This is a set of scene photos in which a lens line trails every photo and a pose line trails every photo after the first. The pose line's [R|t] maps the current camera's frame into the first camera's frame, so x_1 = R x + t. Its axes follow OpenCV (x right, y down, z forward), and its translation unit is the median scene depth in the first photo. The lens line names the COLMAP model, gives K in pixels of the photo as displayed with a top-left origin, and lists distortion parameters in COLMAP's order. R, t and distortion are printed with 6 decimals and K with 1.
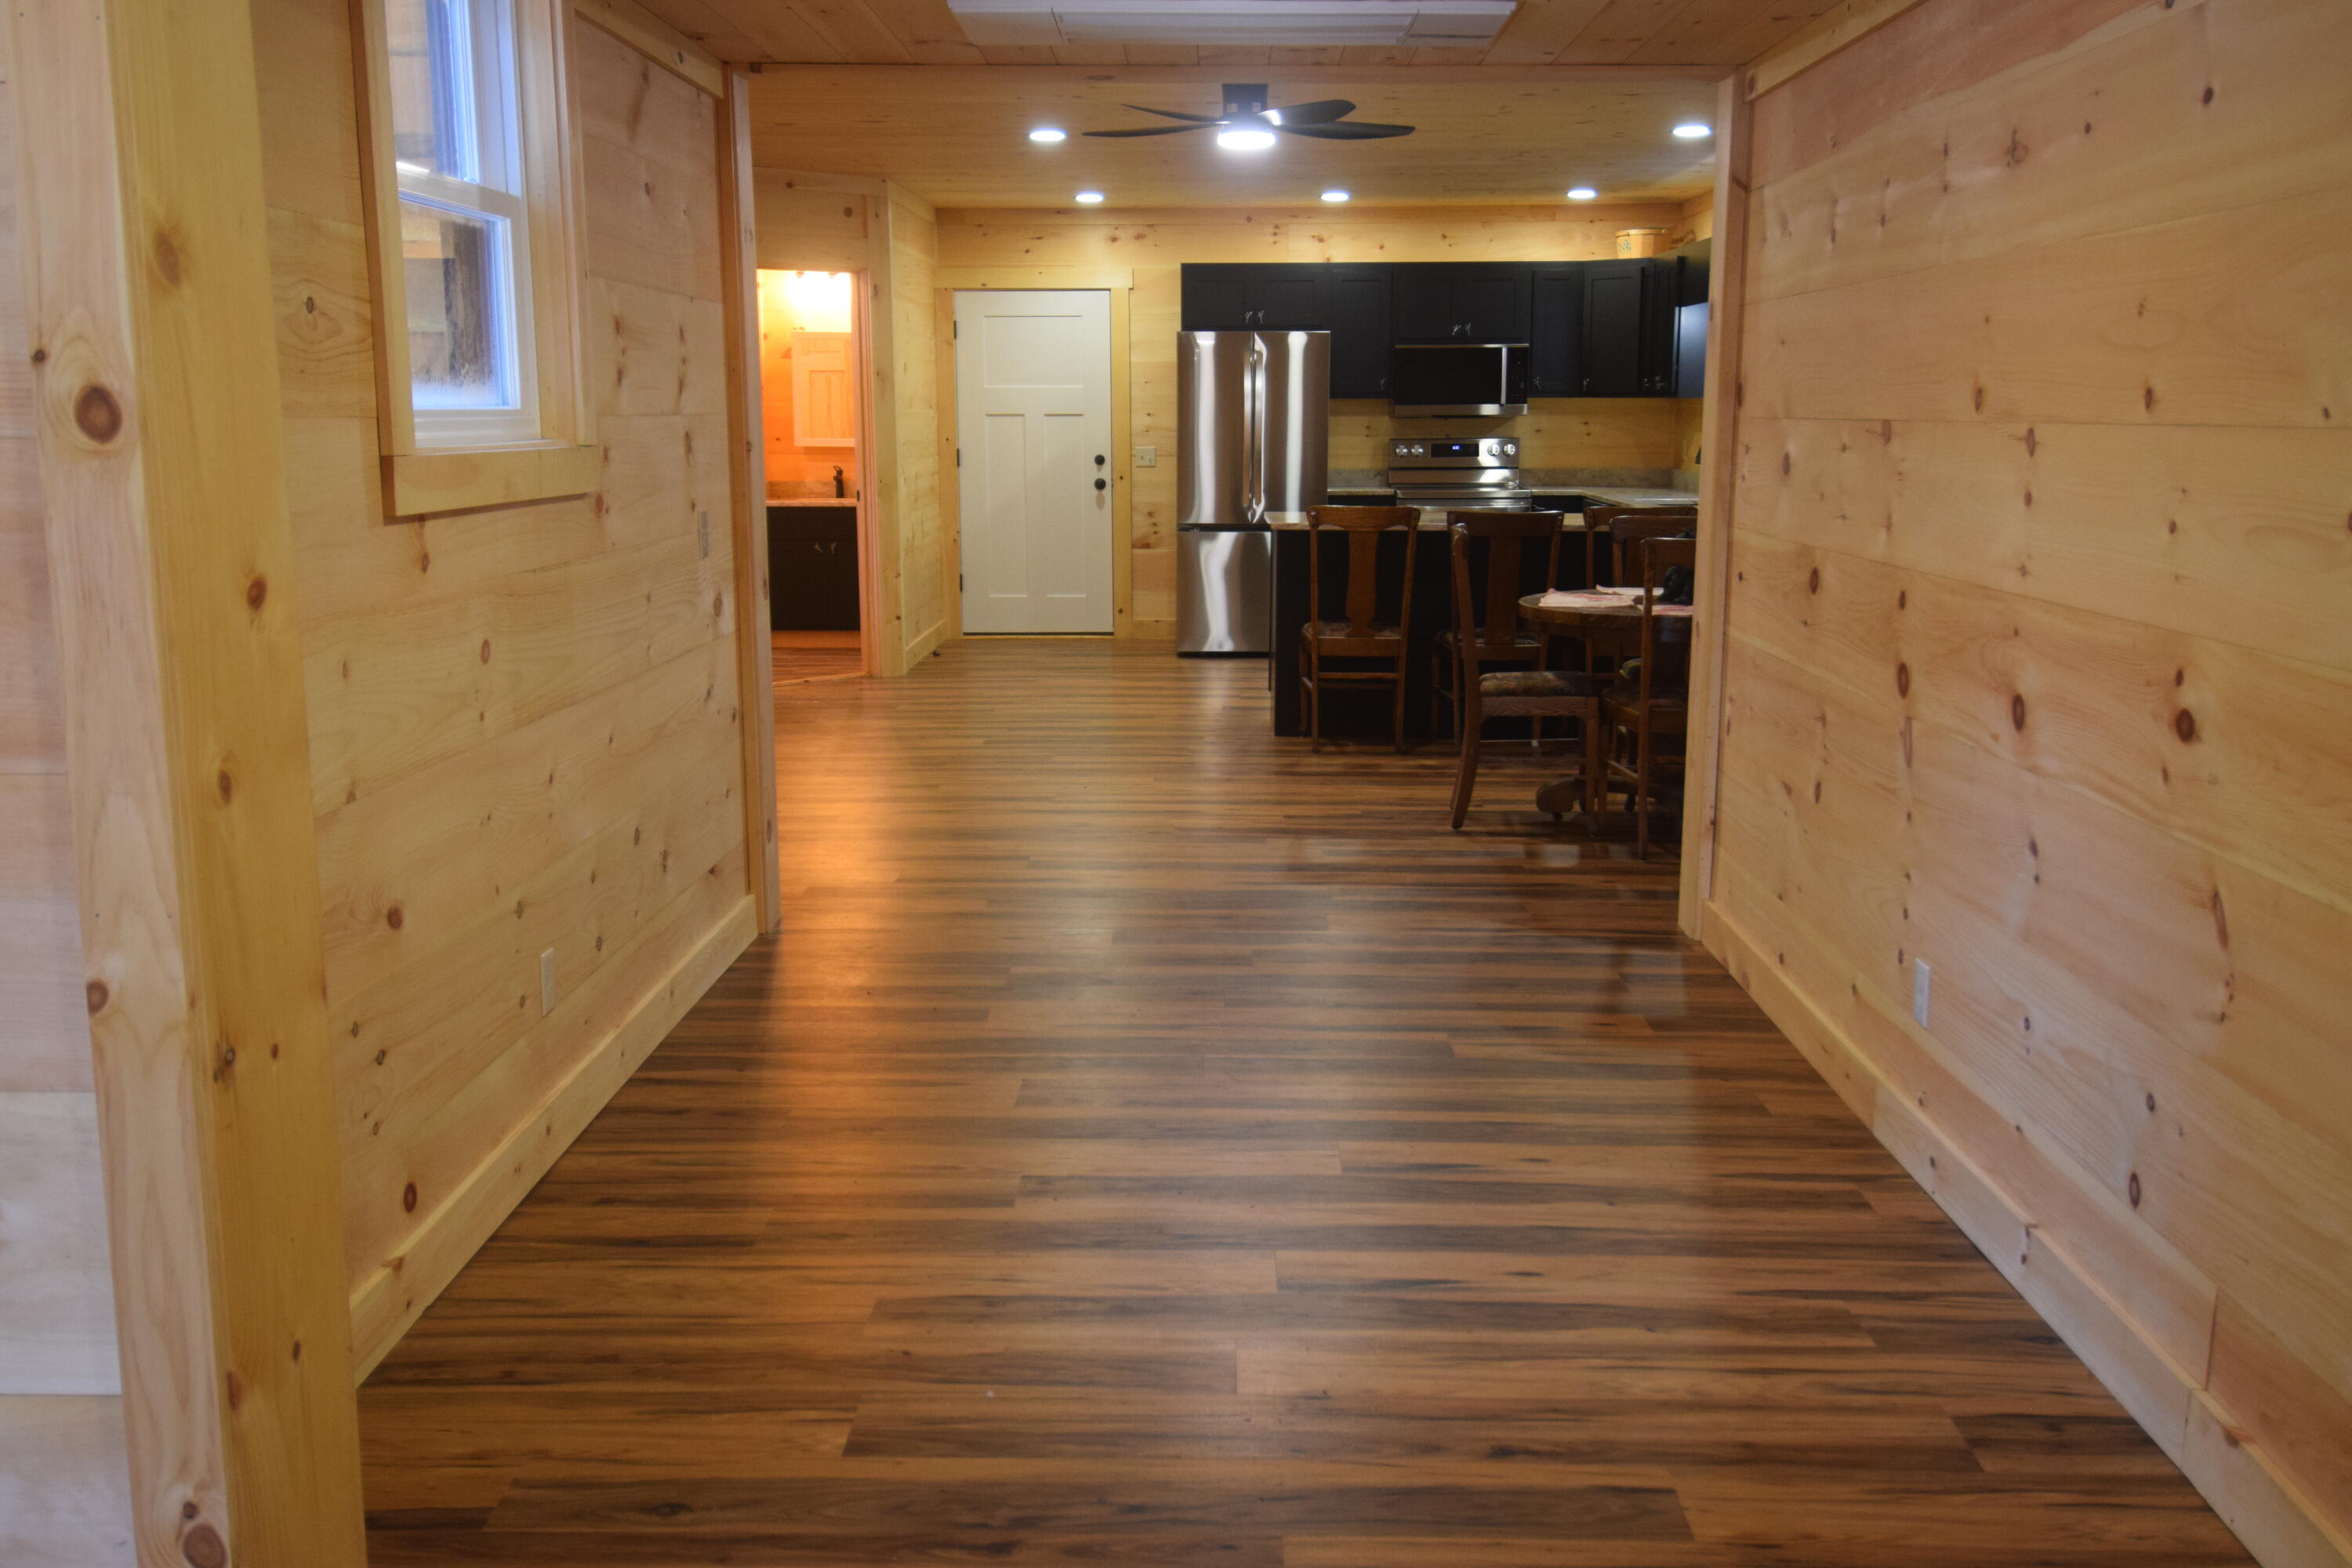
lens RADIAL K [[2101.1, 0, 1182.8], [0, 2101.1, 792.2], [0, 0, 1]] dist [0.053909, -0.053530]
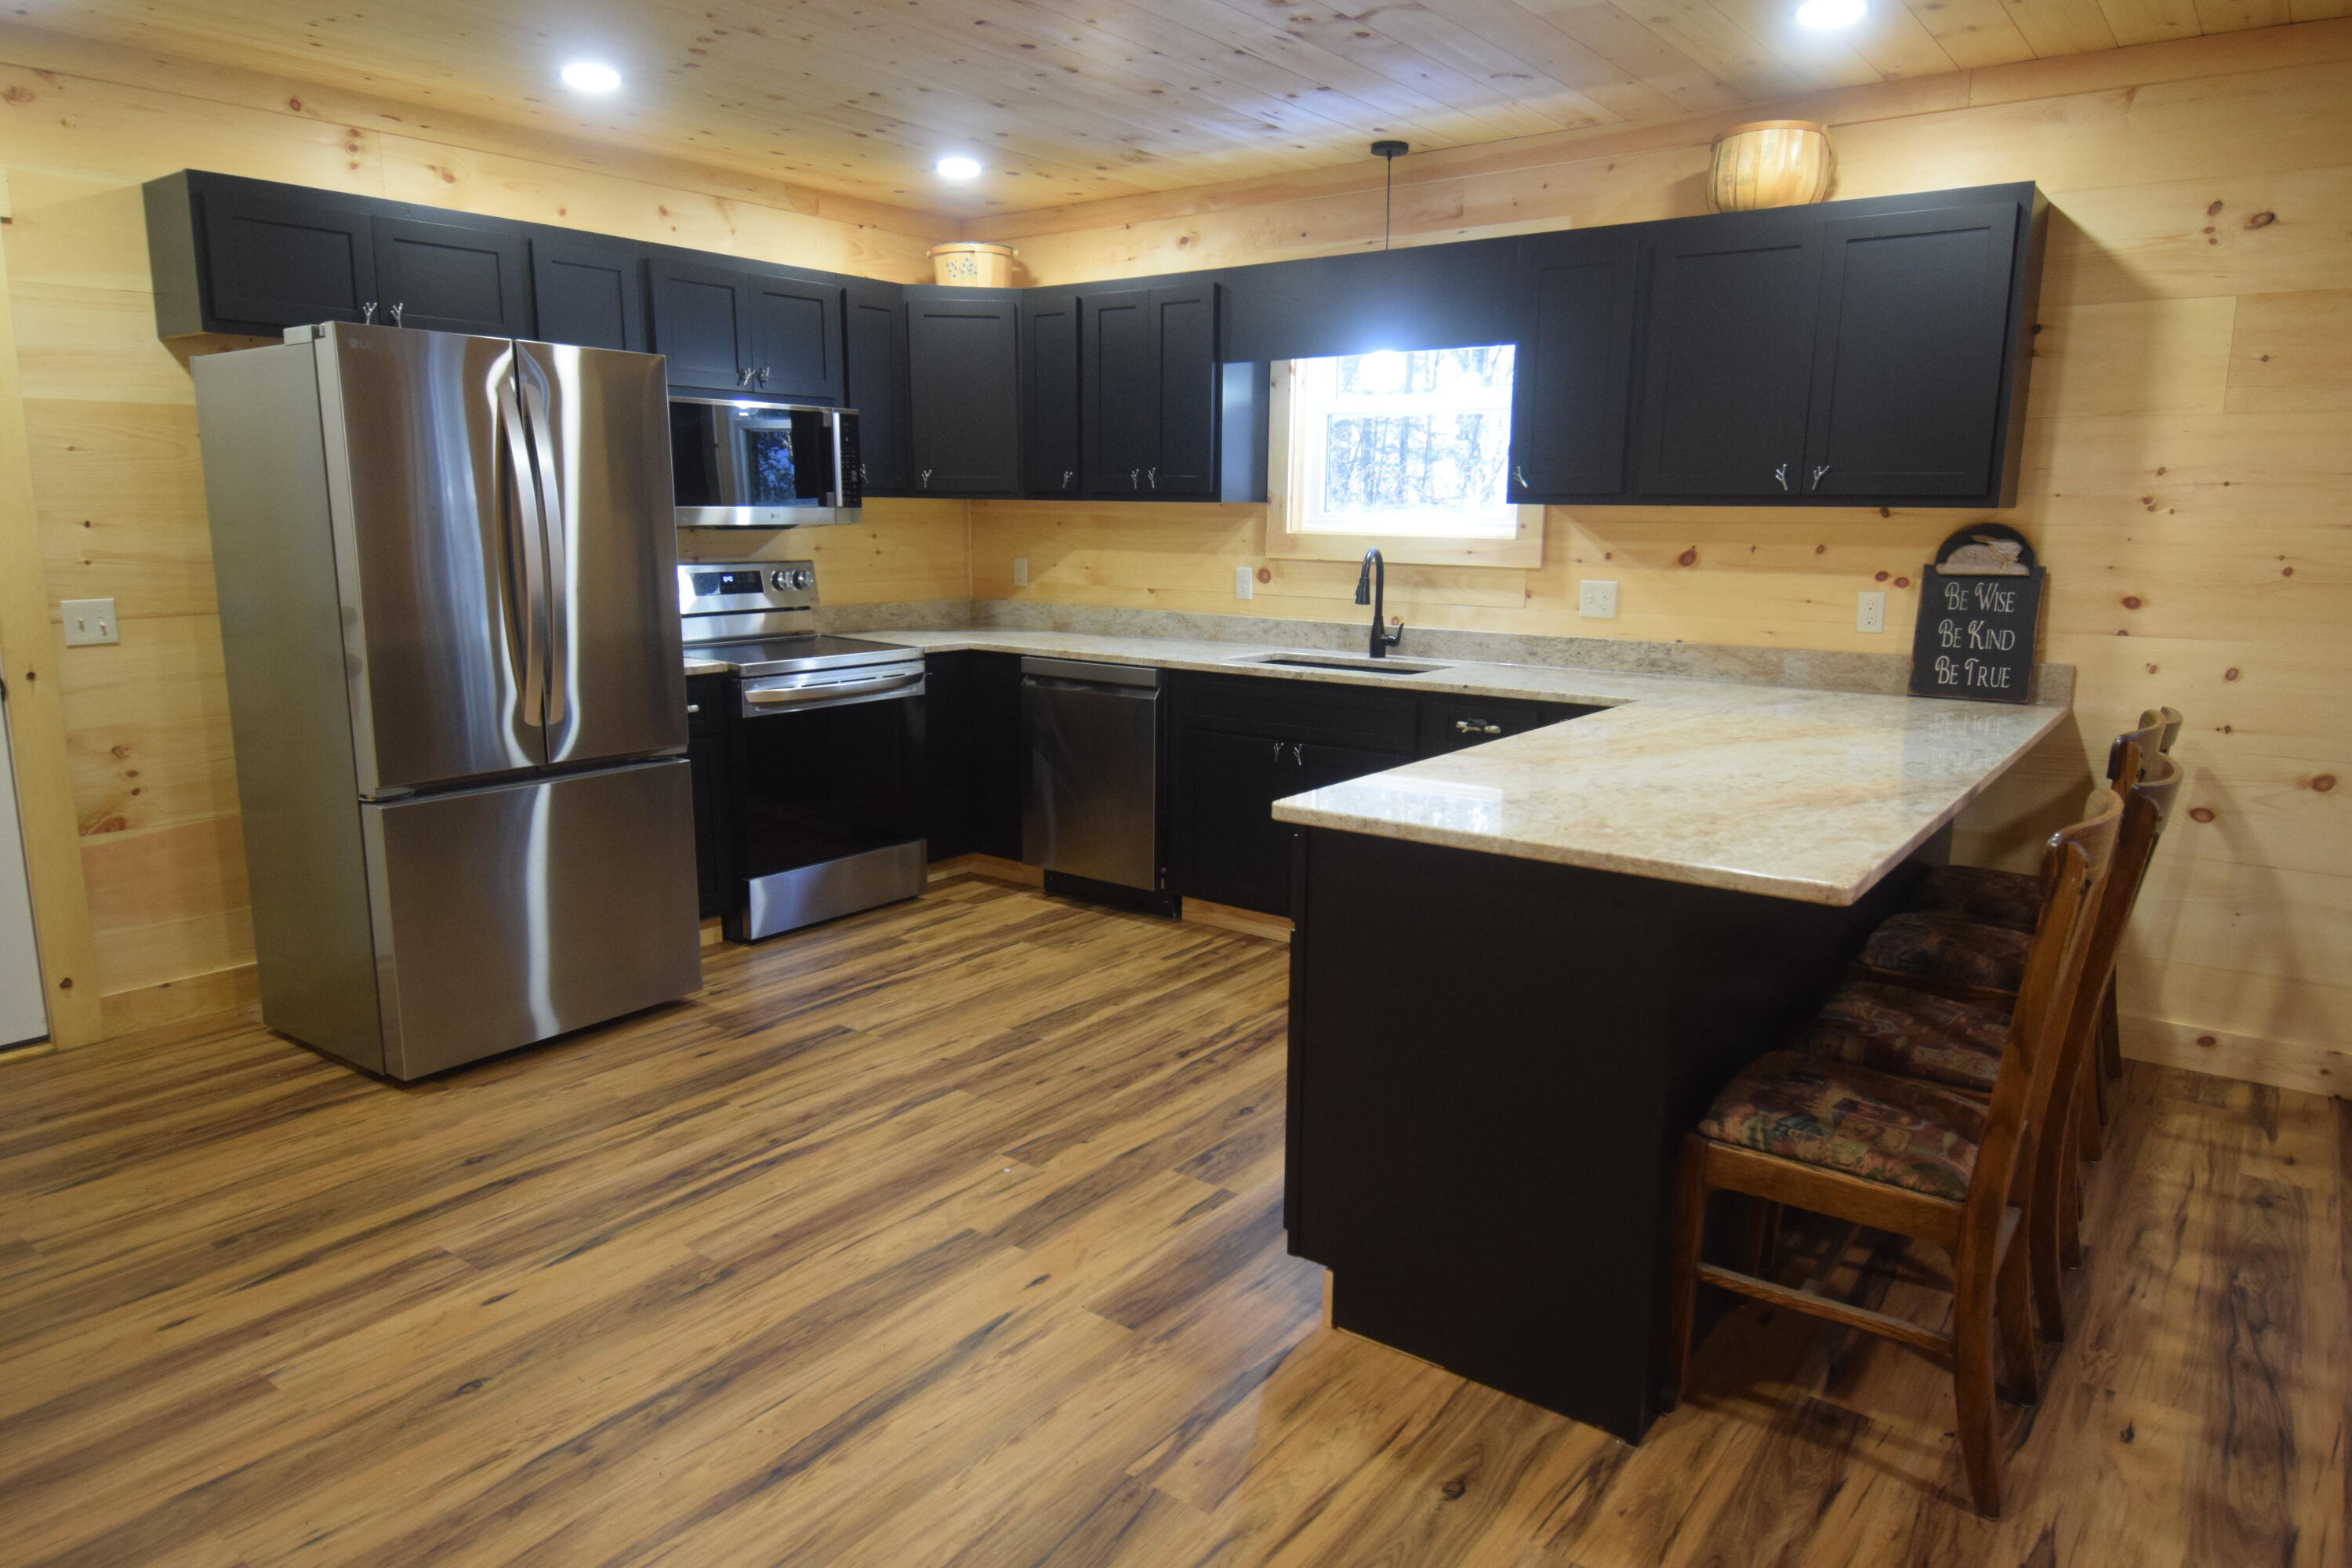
lens RADIAL K [[1464.2, 0, 1182.6], [0, 1464.2, 777.0], [0, 0, 1]] dist [0.045685, -0.039384]
pose [[0.587057, -0.142994, 0.796817, -0.134689], [0.139566, 0.987416, 0.074372, -0.122232], [-0.797425, 0.067548, 0.599626, 0.657348]]
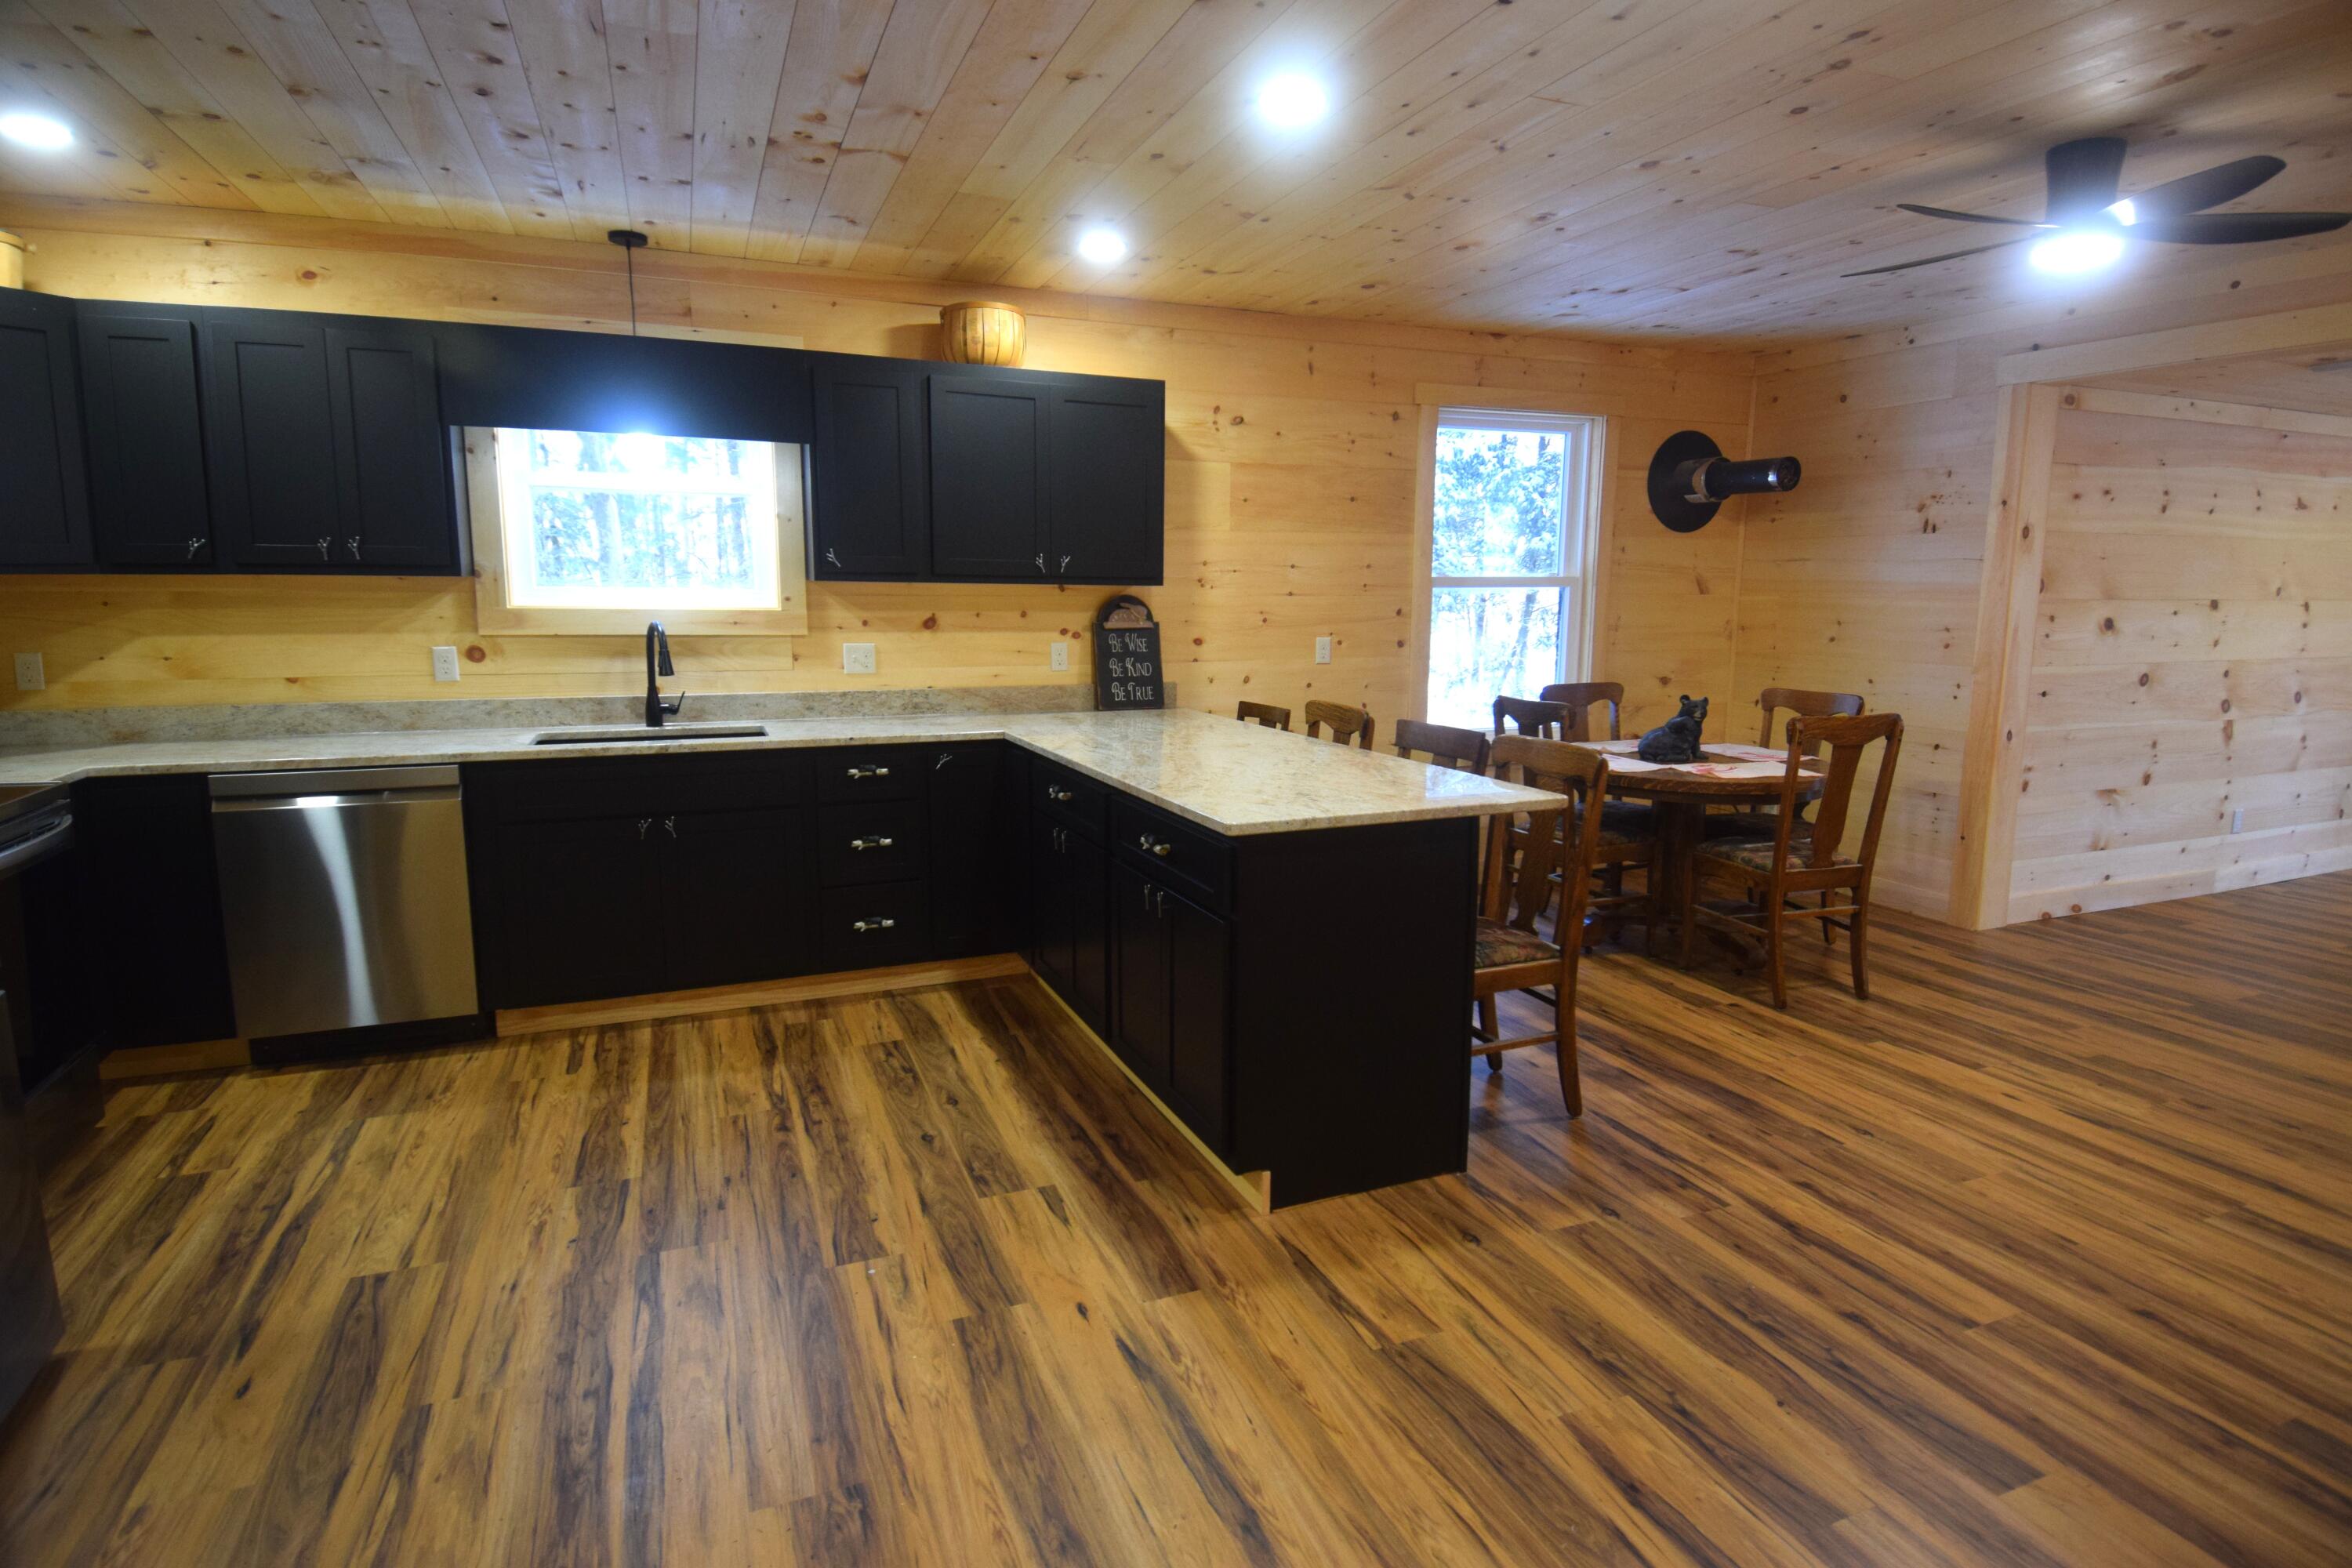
lens RADIAL K [[1217.3, 0, 1185.6], [0, 1217.3, 776.1], [0, 0, 1]] dist [0.041680, -0.046690]
pose [[-0.396843, -0.146230, 0.906163, -0.154424], [0.159830, 0.961138, 0.225096, -0.158077], [-0.903864, 0.234160, -0.358049, 0.846053]]
